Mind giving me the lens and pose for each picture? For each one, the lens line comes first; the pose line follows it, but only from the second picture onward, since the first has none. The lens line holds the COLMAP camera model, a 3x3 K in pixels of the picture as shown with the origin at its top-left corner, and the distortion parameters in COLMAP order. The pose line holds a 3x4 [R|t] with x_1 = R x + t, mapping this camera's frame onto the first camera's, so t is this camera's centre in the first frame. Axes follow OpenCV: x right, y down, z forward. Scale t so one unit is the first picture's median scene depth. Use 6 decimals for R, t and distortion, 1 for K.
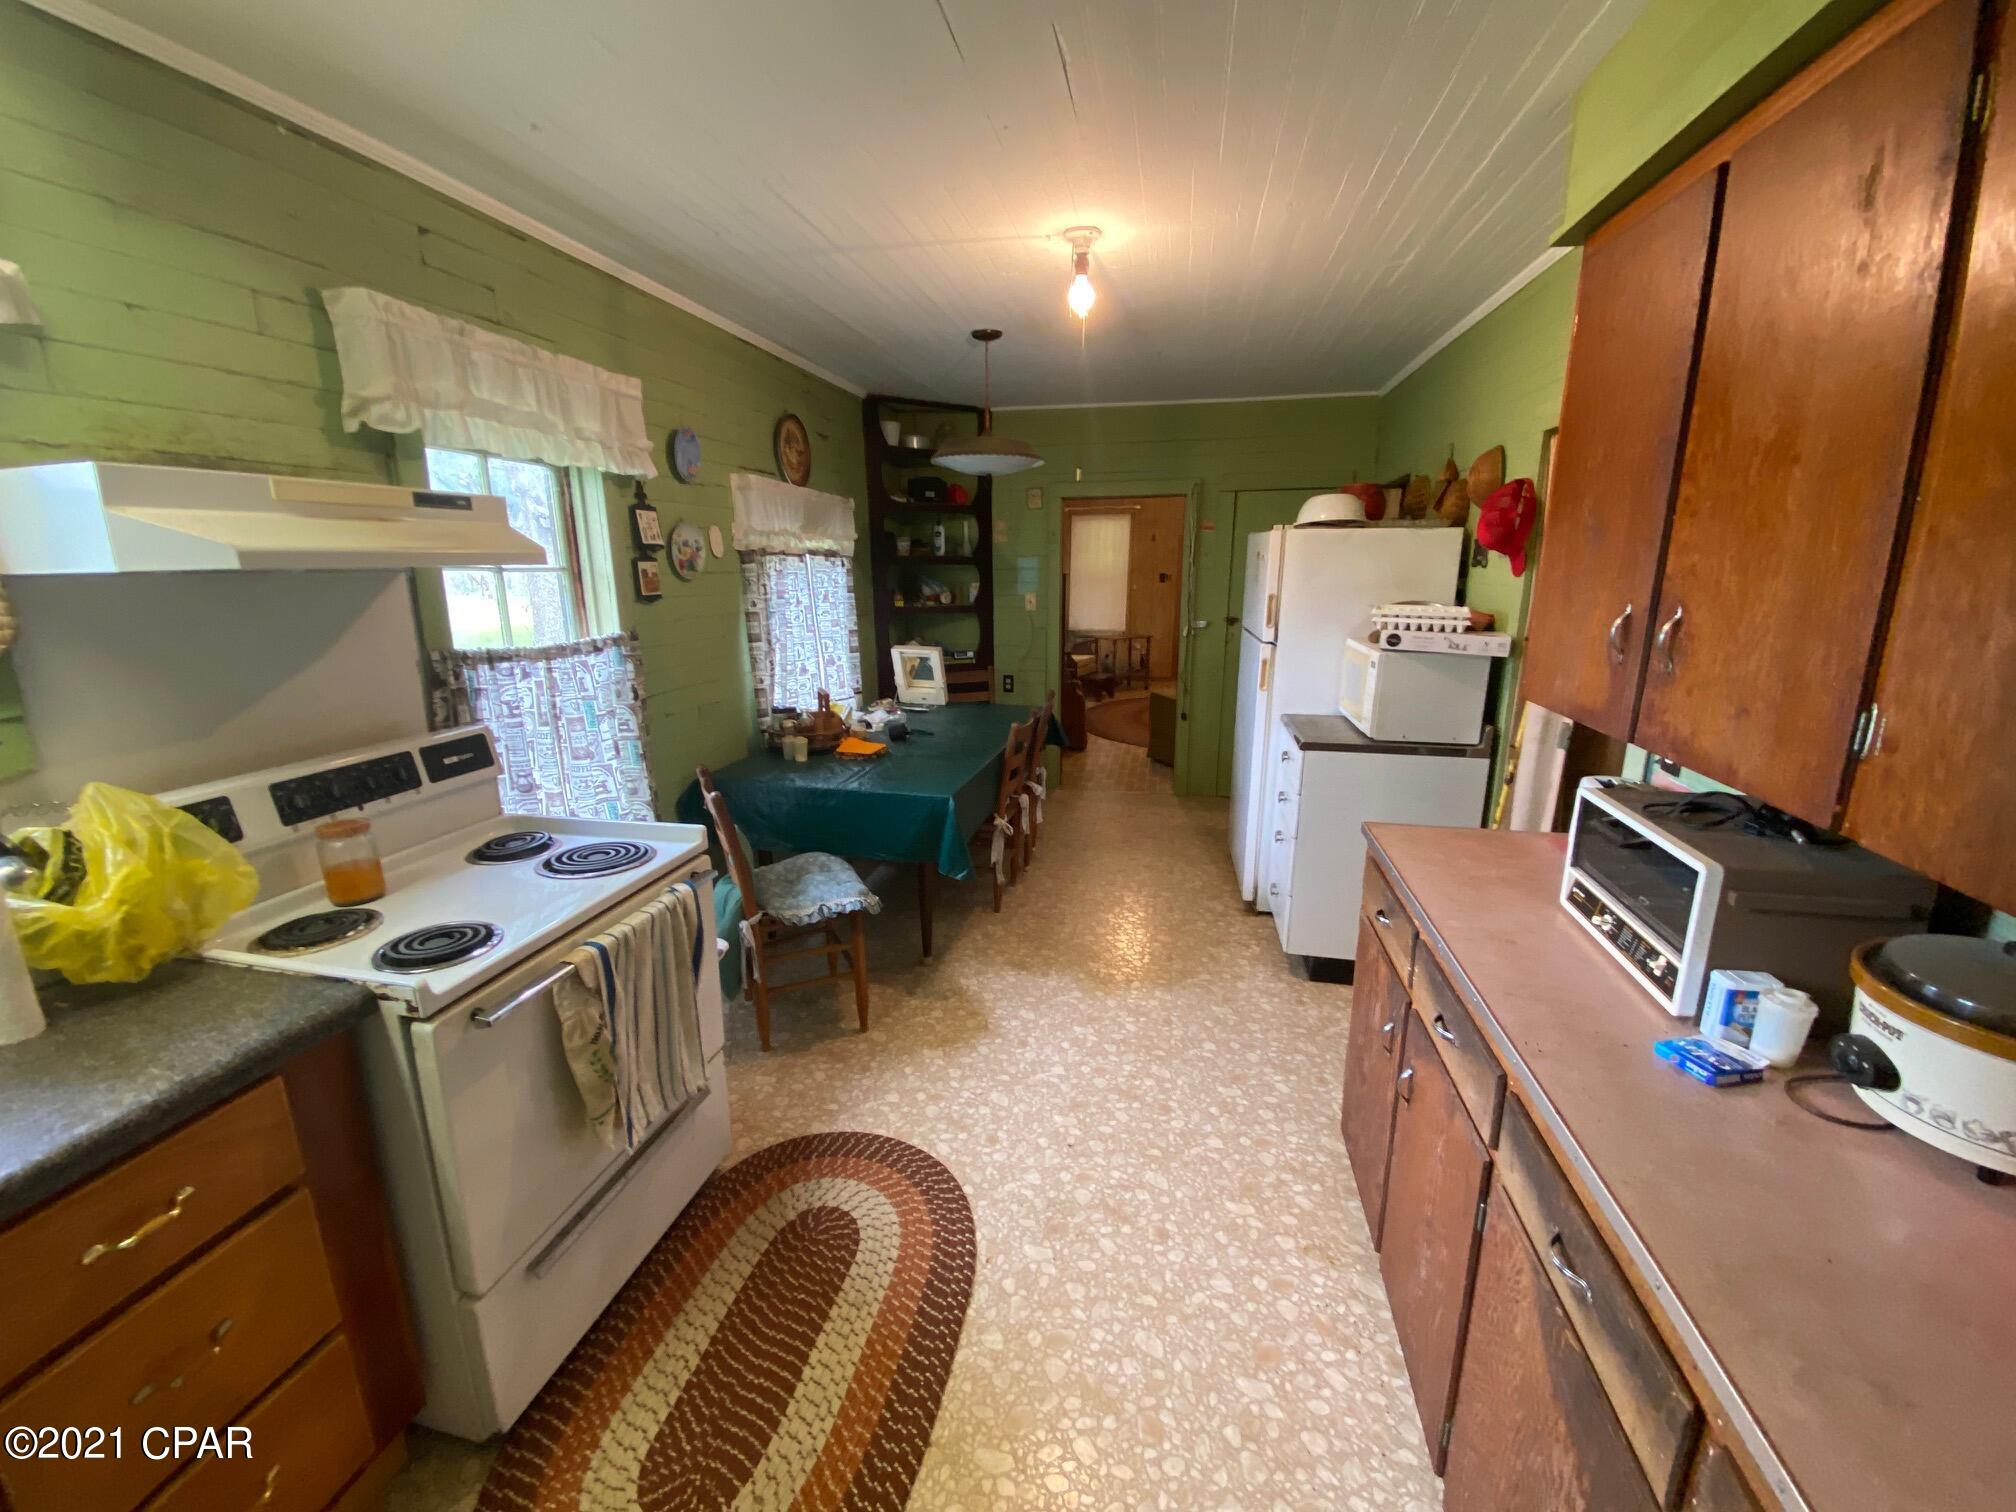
lens RADIAL K [[820.8, 0, 1011.5], [0, 820.8, 753.0], [0, 0, 1]] dist [-0.000850, -0.009432]
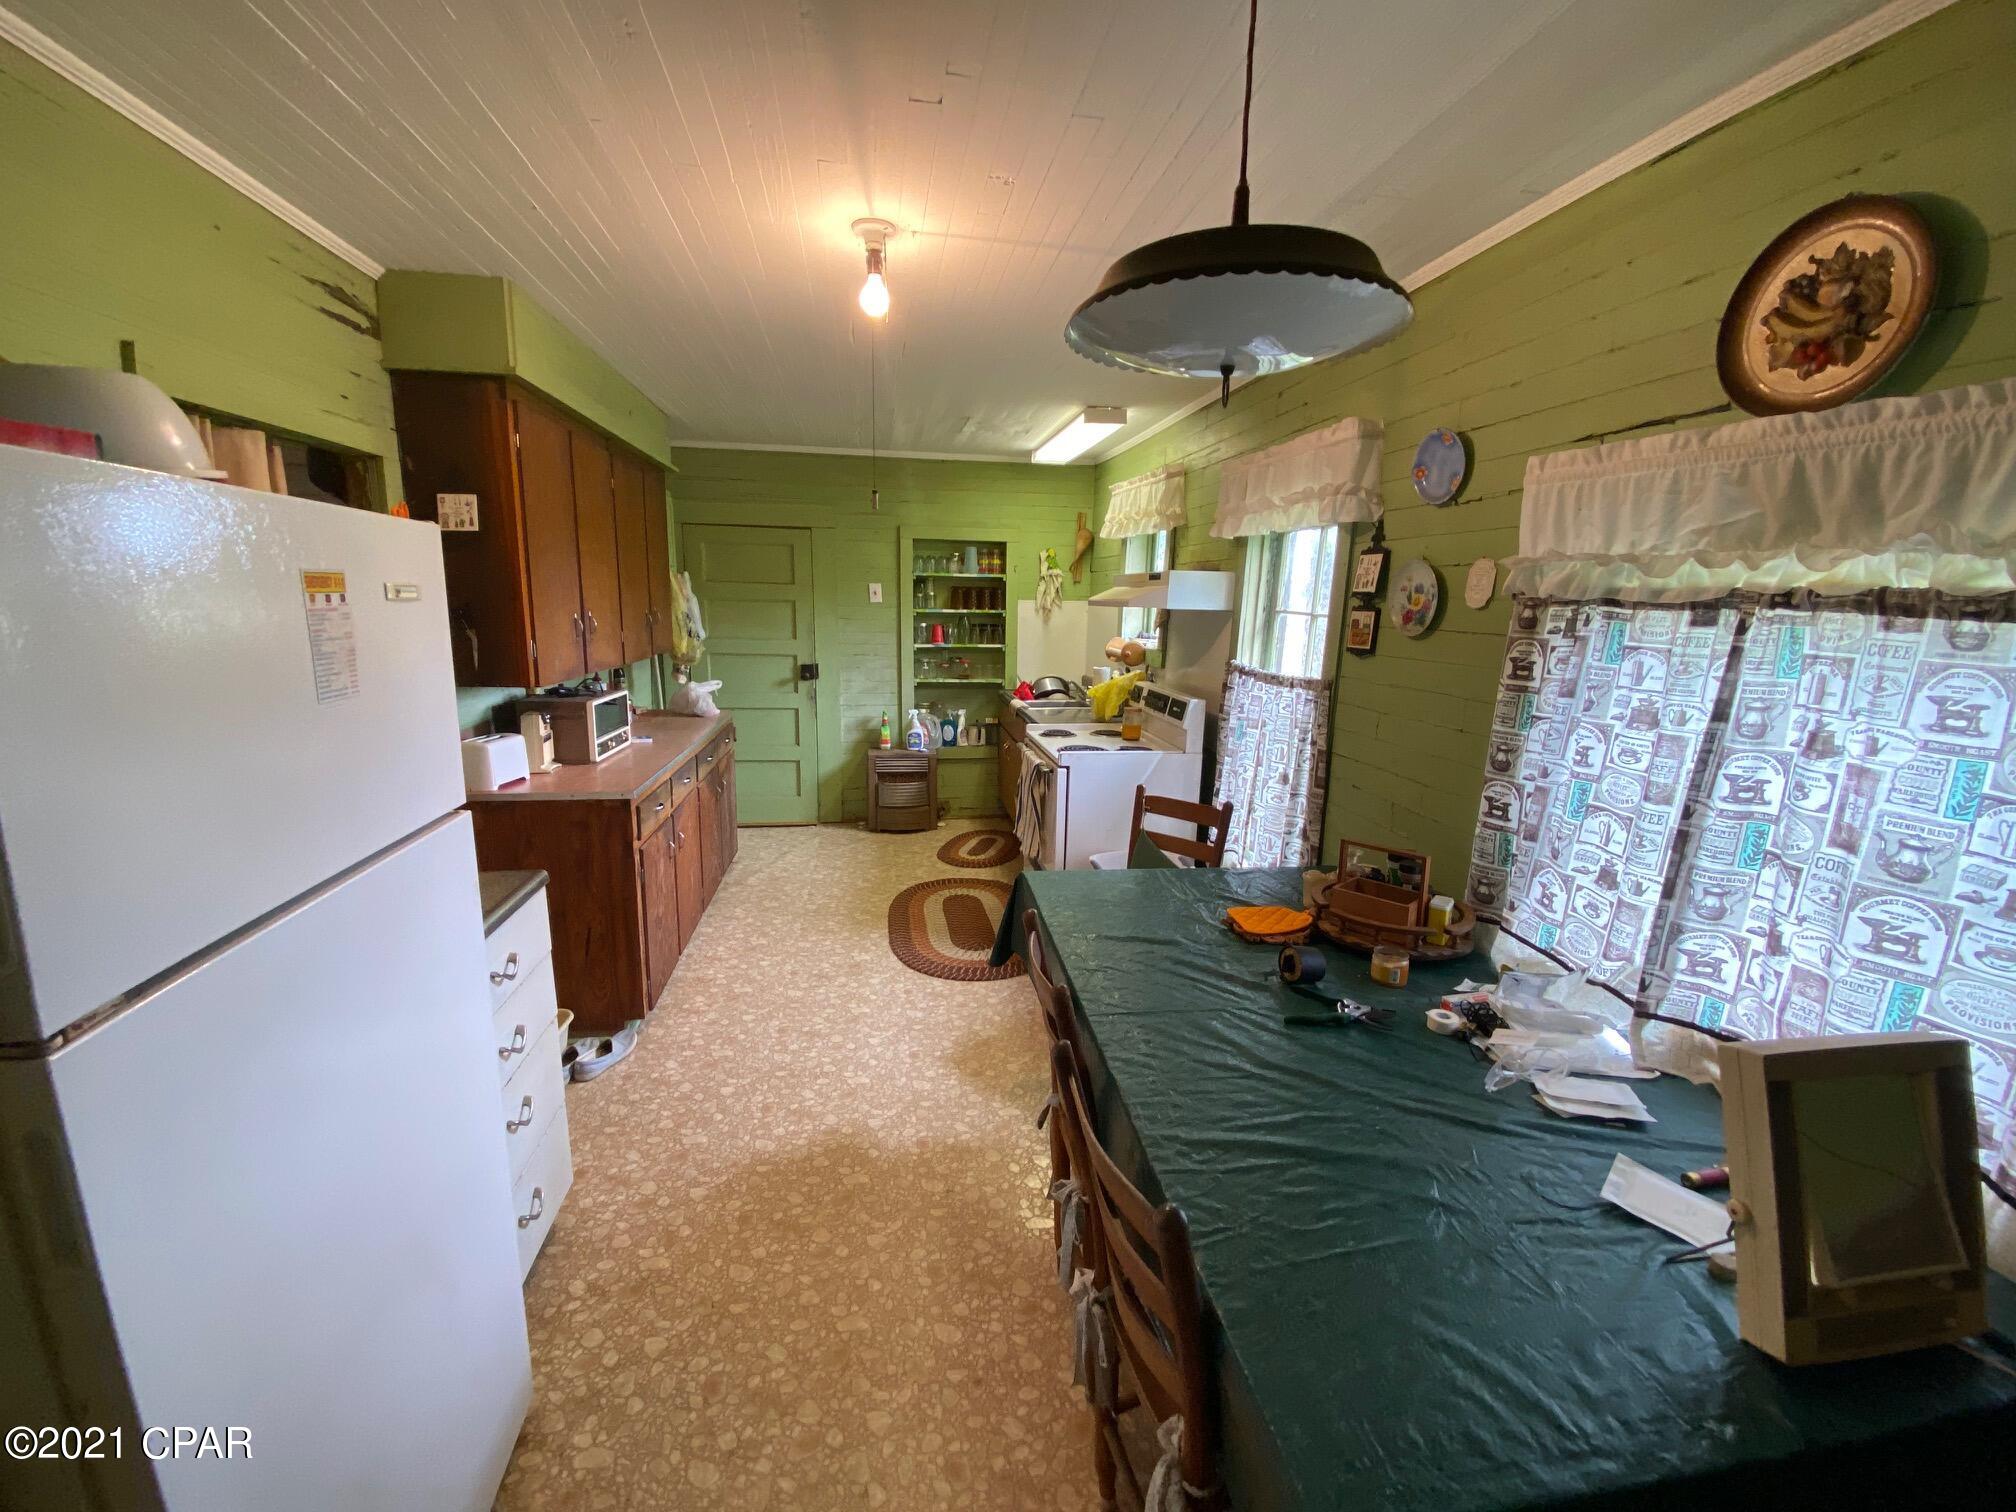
lens RADIAL K [[820.8, 0, 1018.7], [0, 820.8, 761.9], [0, 0, 1]] dist [-0.000850, -0.009432]
pose [[-0.930918, 0.050224, -0.361758, 0.321059], [-0.104619, 0.912323, 0.395880, -0.538616], [0.349923, 0.406379, -0.844044, 2.284764]]
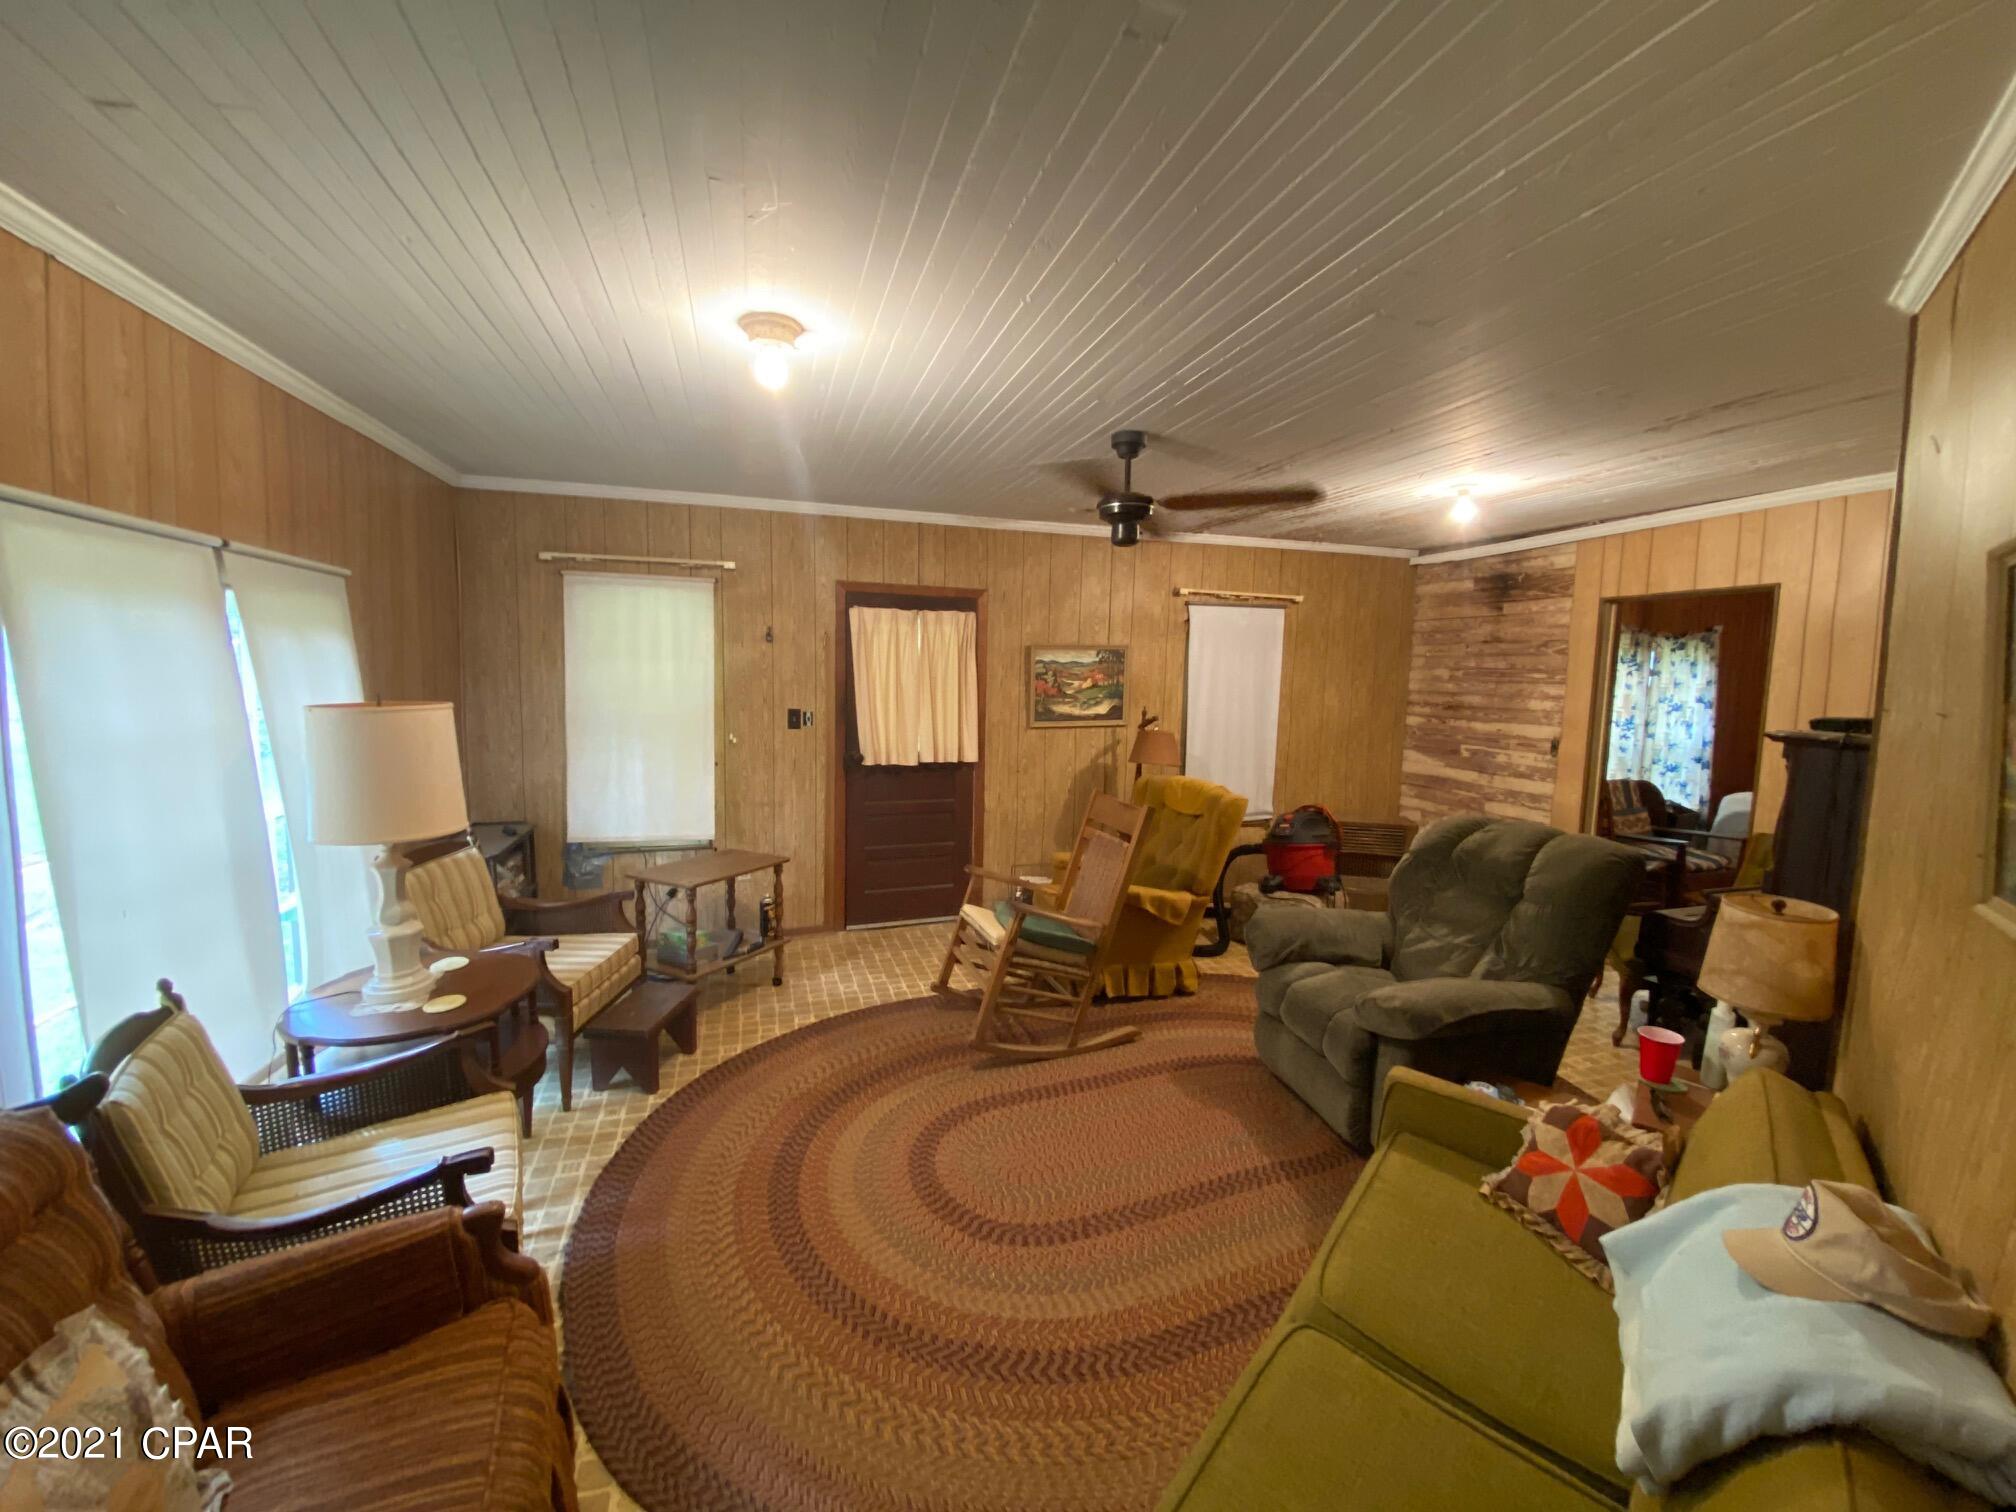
lens RADIAL K [[820.8, 0, 998.3], [0, 820.8, 755.1], [0, 0, 1]] dist [-0.000850, -0.009432]
pose [[0.881661, -0.029837, 0.470938, 0.401496], [0.090793, 0.990078, -0.107249, -0.787555], [-0.463066, 0.137315, 0.875622, 3.218147]]
